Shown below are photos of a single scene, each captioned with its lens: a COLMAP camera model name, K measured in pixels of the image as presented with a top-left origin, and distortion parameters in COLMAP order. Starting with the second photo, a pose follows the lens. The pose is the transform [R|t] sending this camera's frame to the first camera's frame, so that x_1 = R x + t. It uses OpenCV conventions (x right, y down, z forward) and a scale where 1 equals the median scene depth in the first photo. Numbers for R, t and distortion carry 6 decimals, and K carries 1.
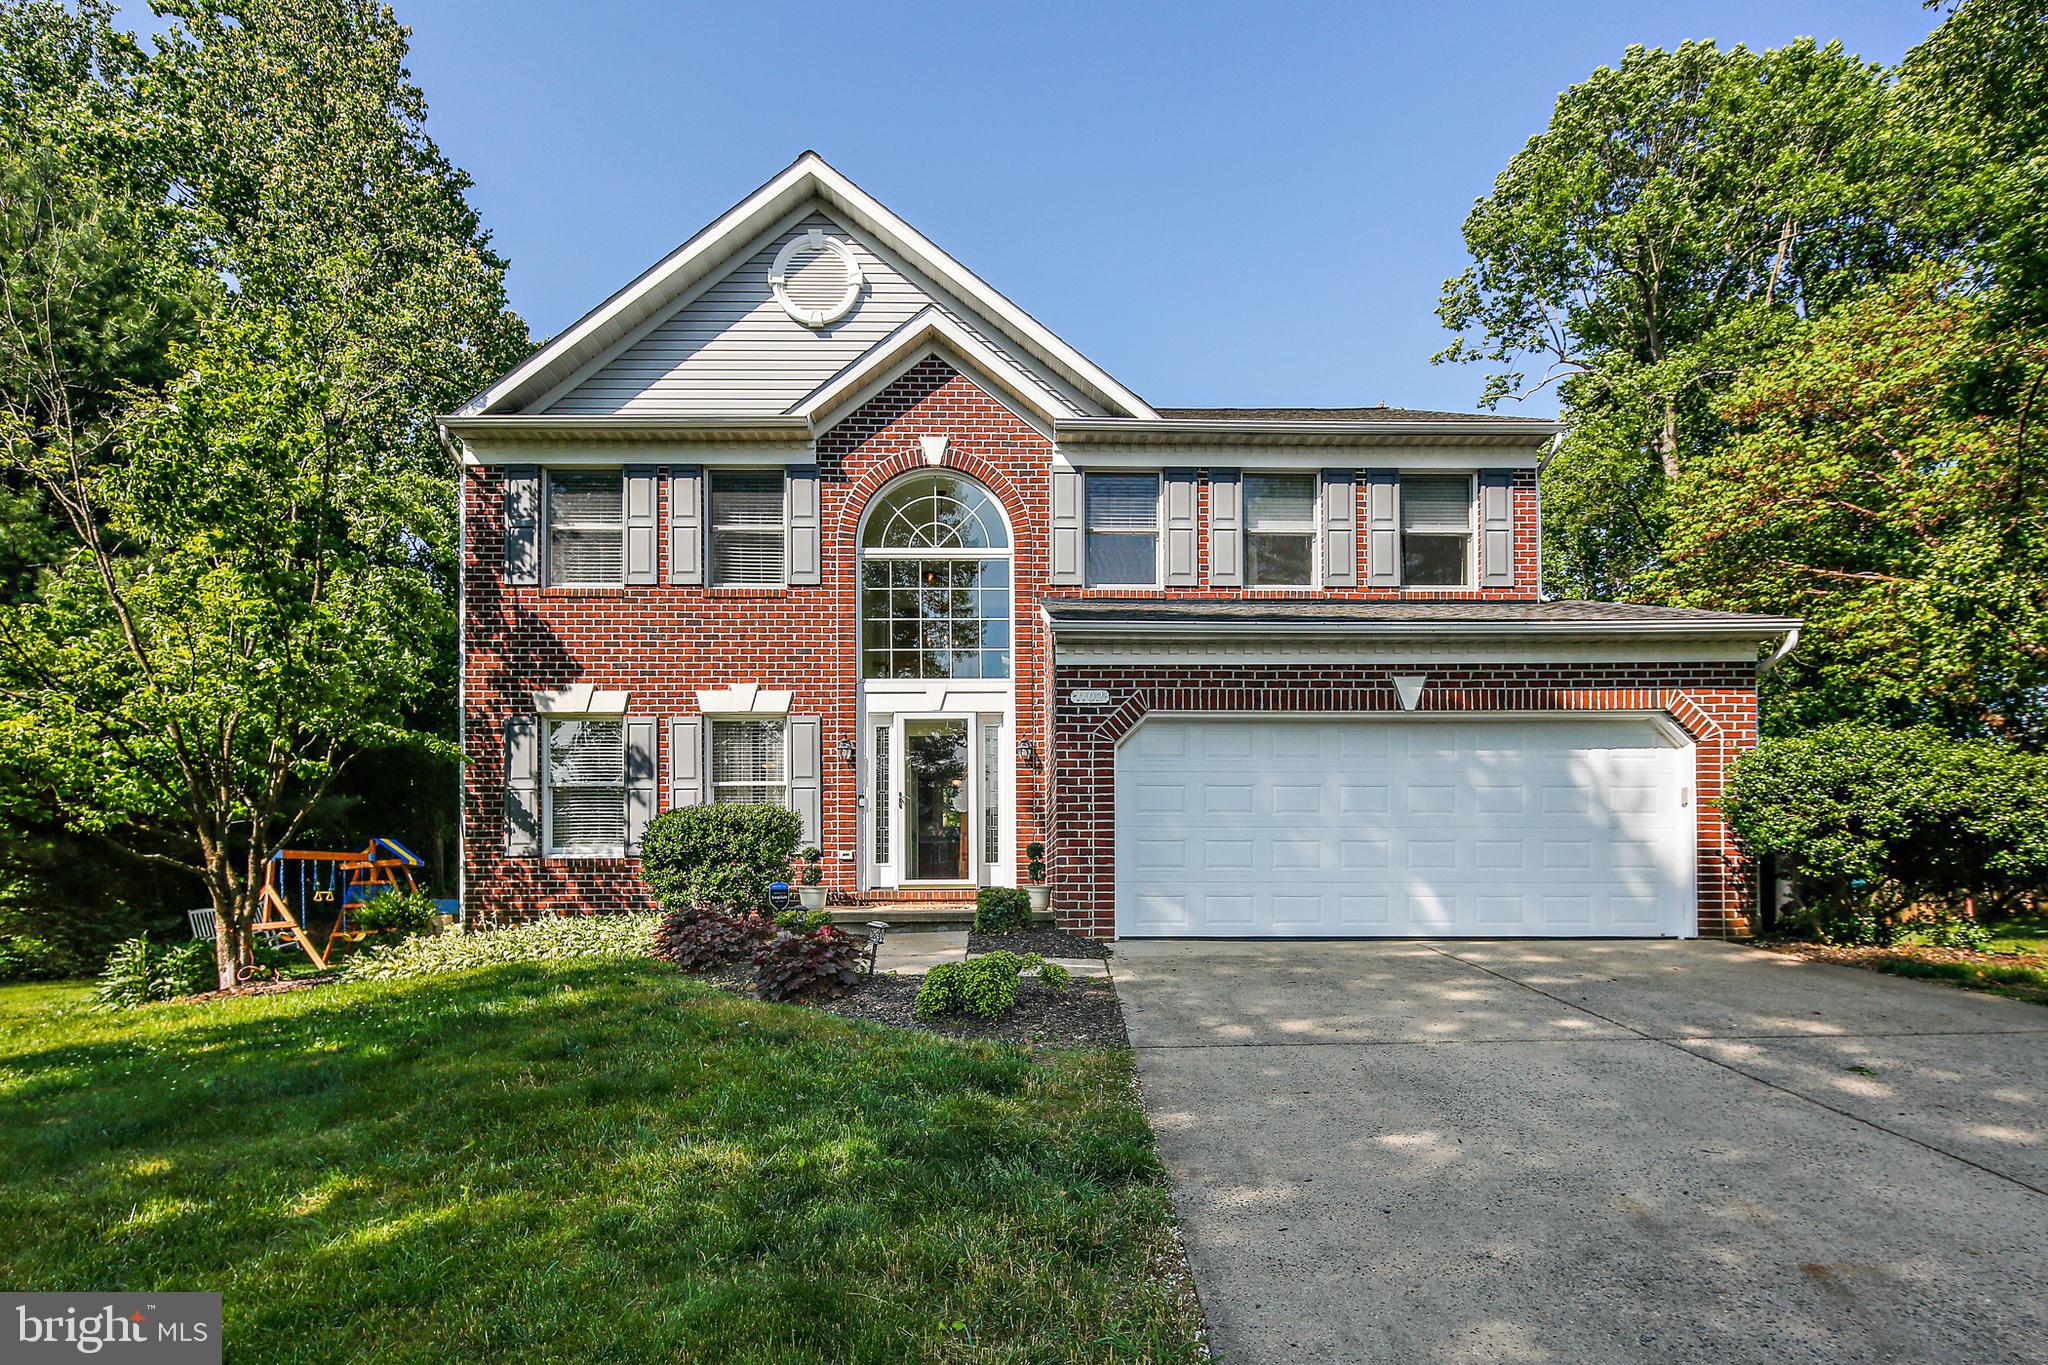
lens RADIAL K [[1008.9, 0, 1030.6], [0, 1008.9, 678.2], [0, 0, 1]] dist [-0.000051, -0.000278]
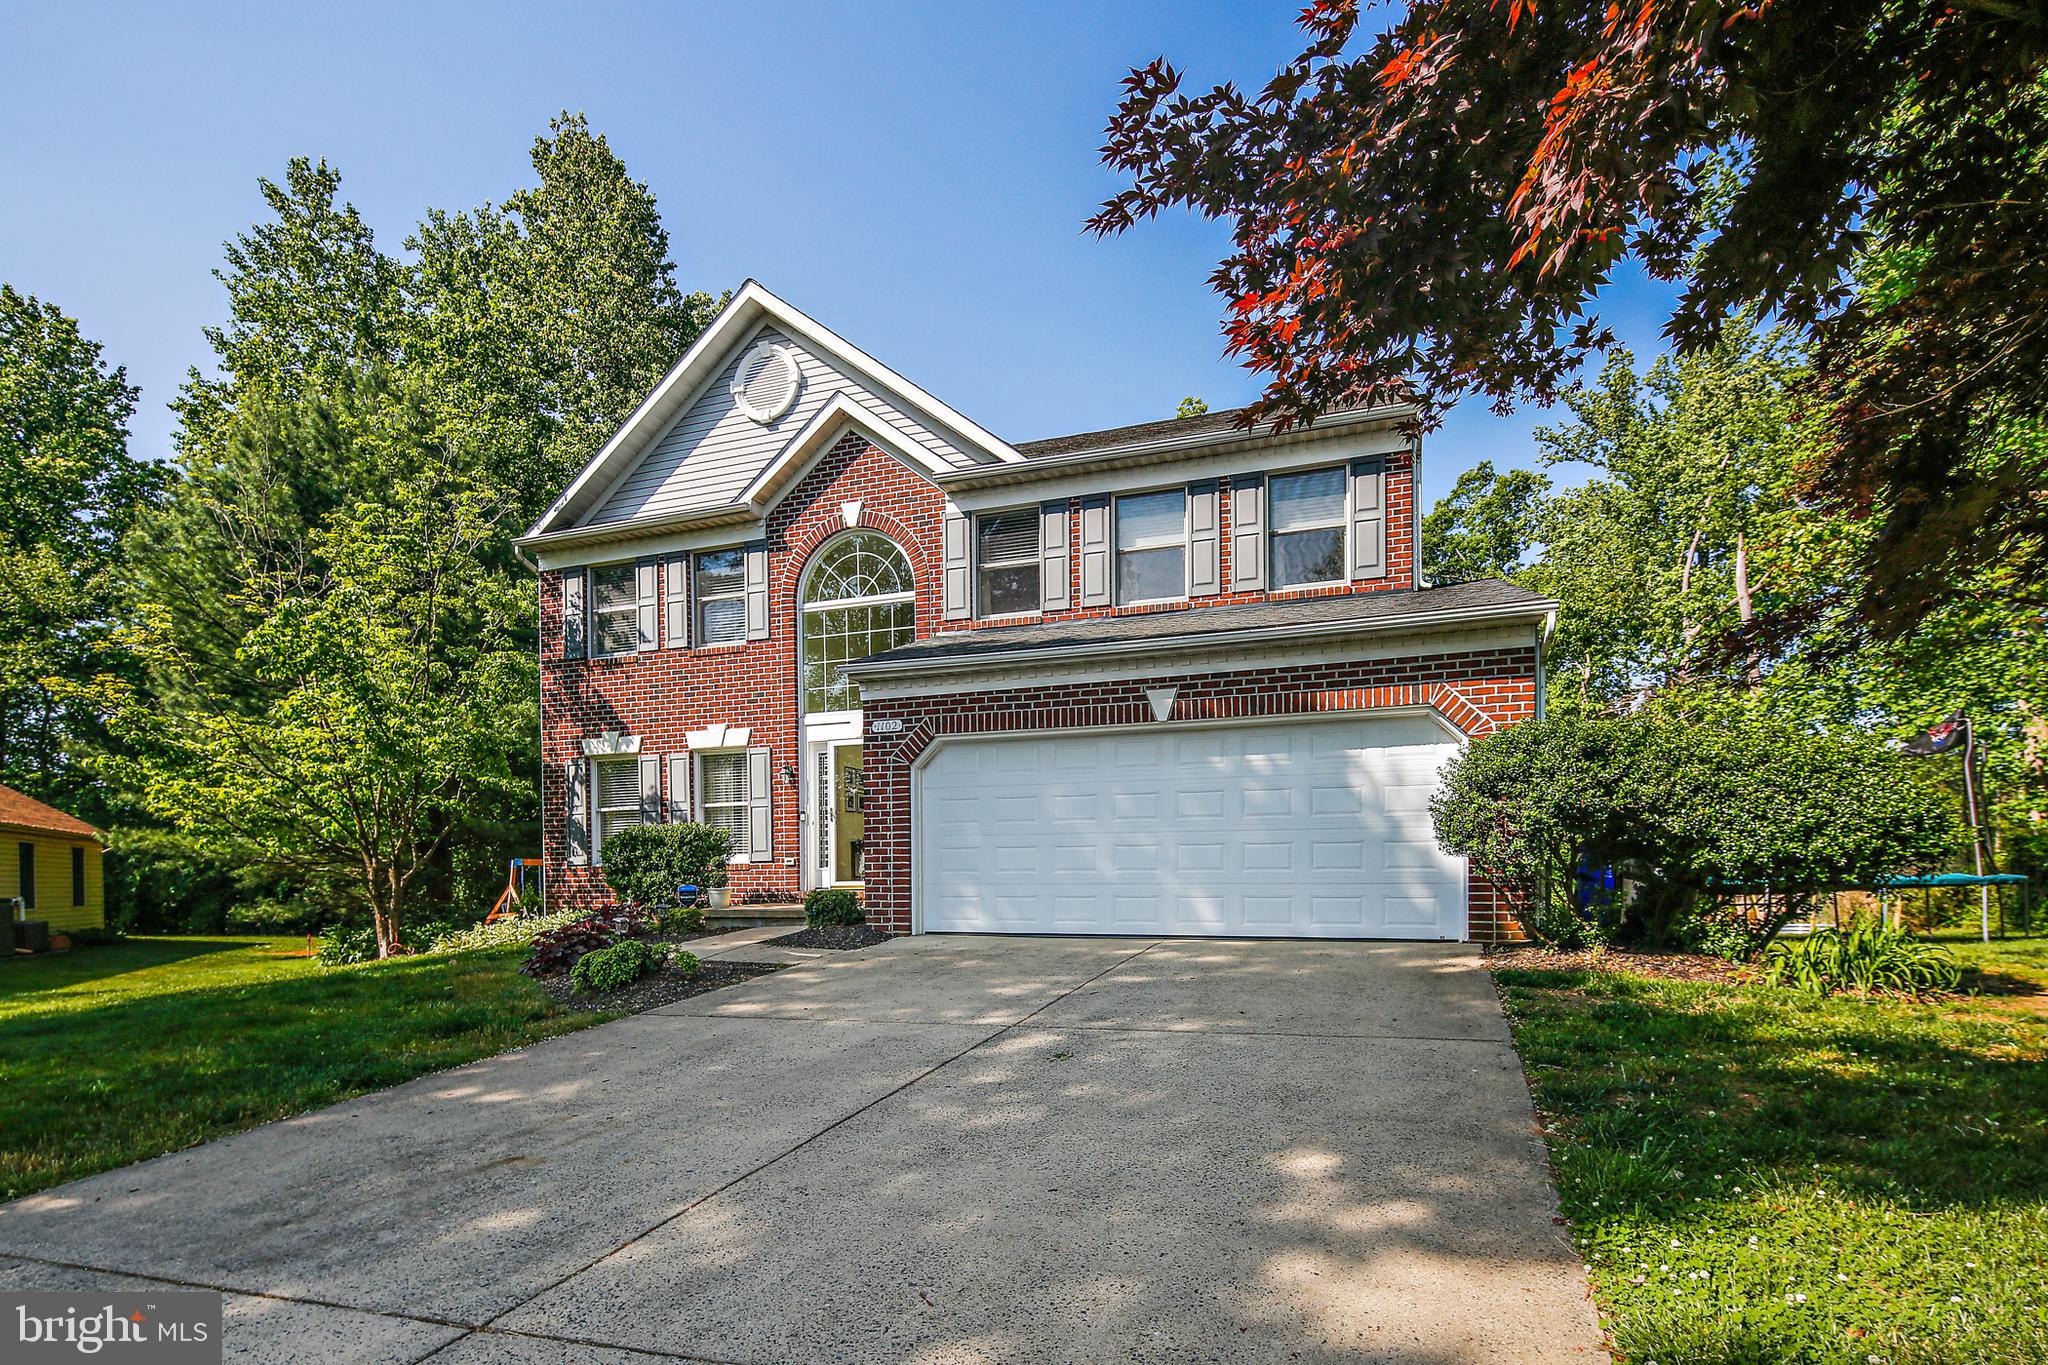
lens RADIAL K [[997.2, 0, 1013.6], [0, 997.2, 686.7], [0, 0, 1]] dist [-0.000369, -0.000137]
pose [[0.935377, -0.071031, -0.346445, 0.479254], [0.075651, 0.997134, -0.000188, -0.012728], [0.345466, -0.026033, 0.938070, -0.023615]]
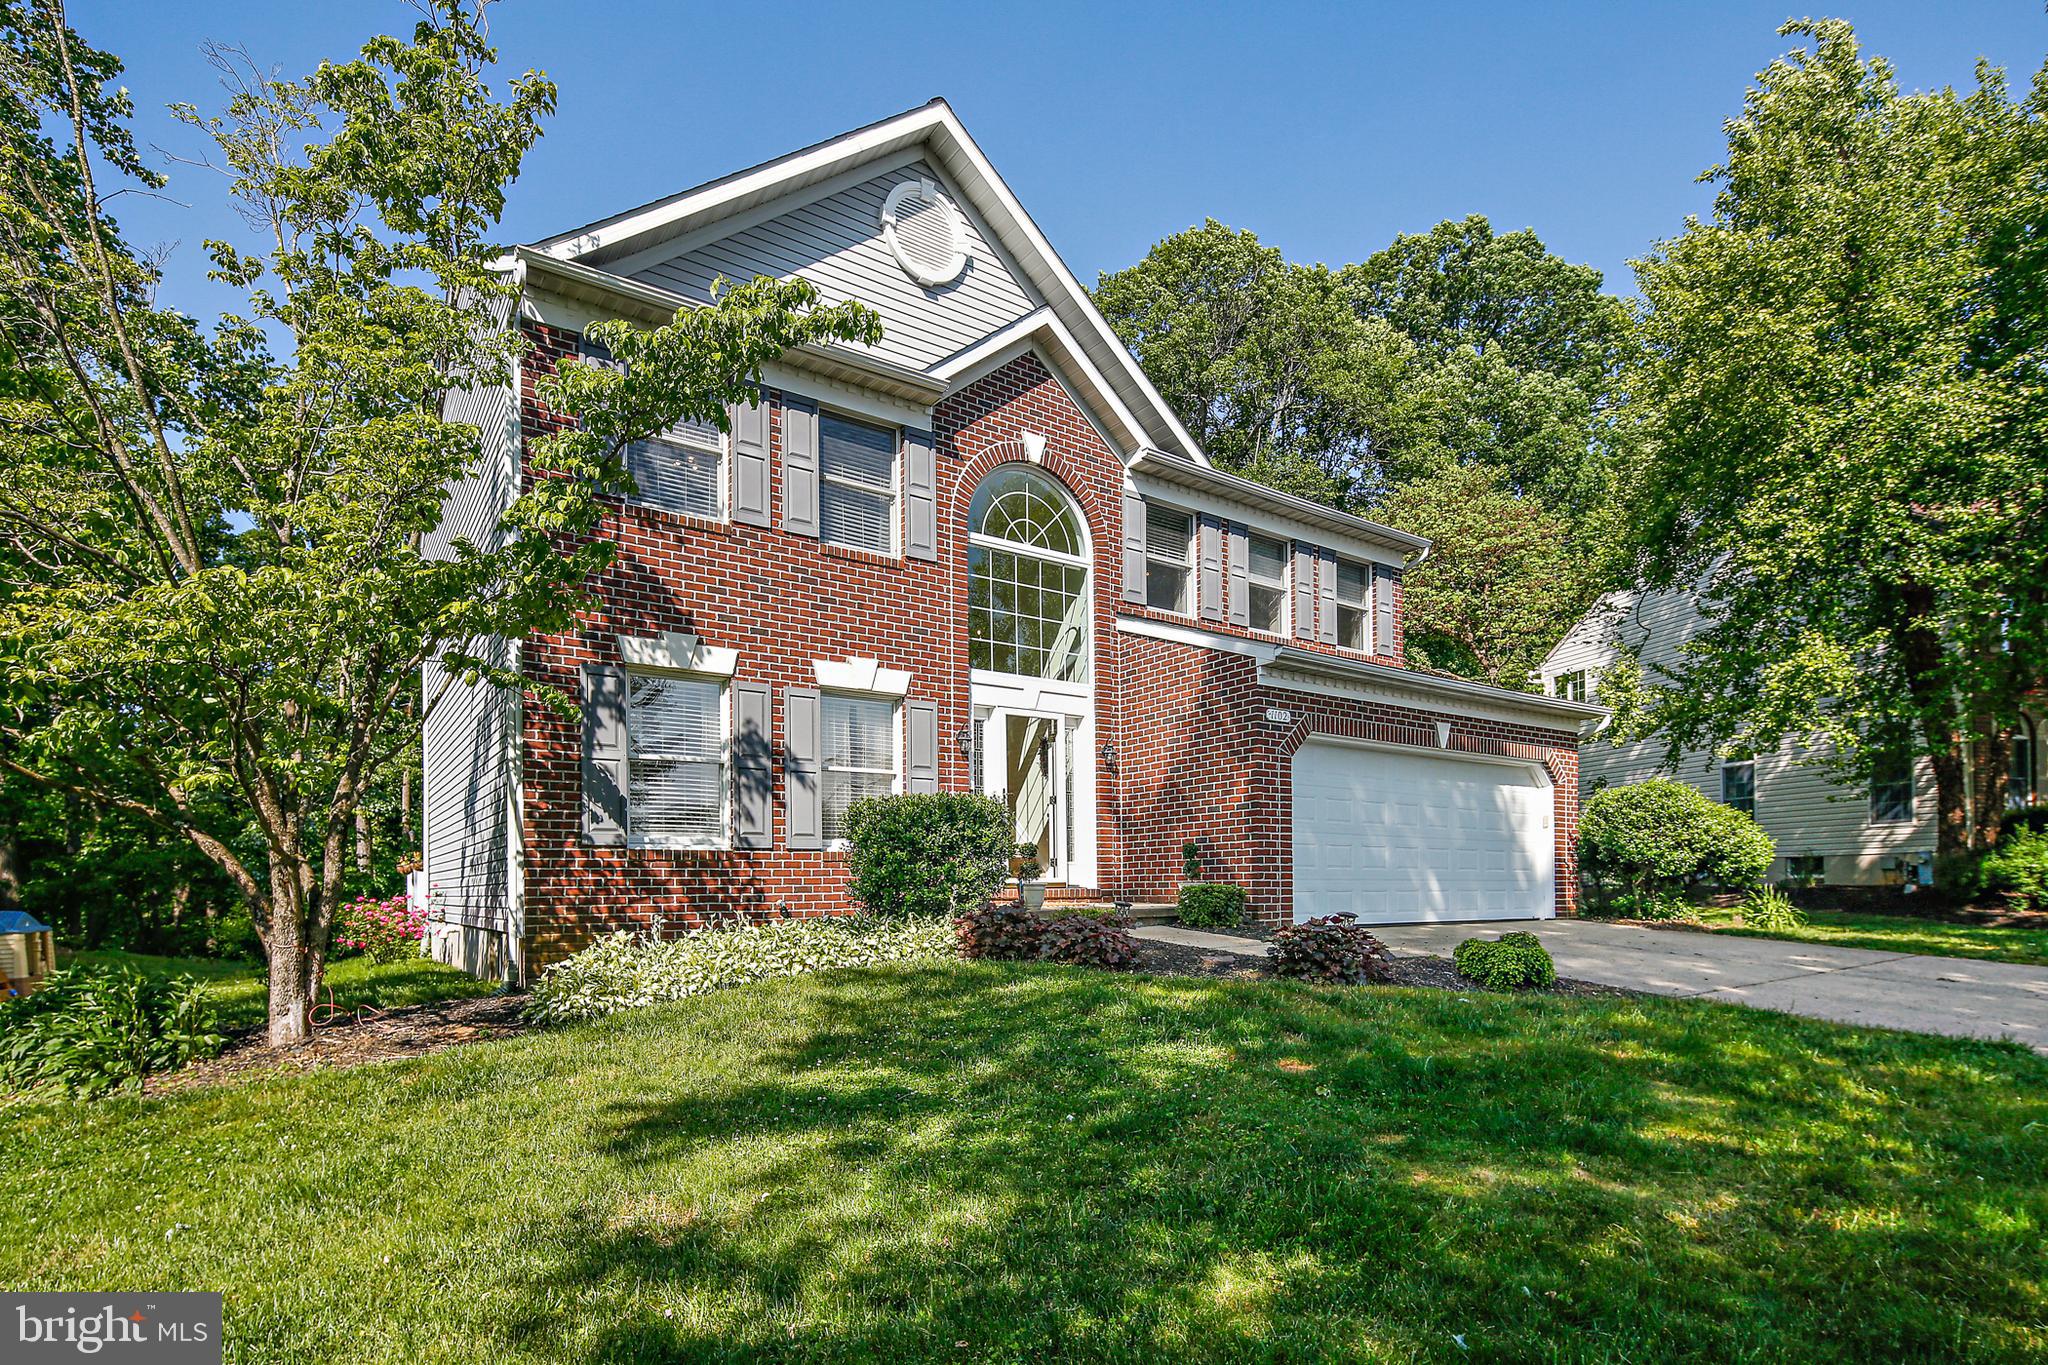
lens RADIAL K [[1008.9, 0, 1030.6], [0, 1008.9, 678.2], [0, 0, 1]] dist [-0.000051, -0.000278]
pose [[0.826166, 0.112461, 0.552089, -0.643447], [-0.109391, 0.993248, -0.038629, 0.040755], [-0.552705, -0.028479, 0.832890, 0.169317]]
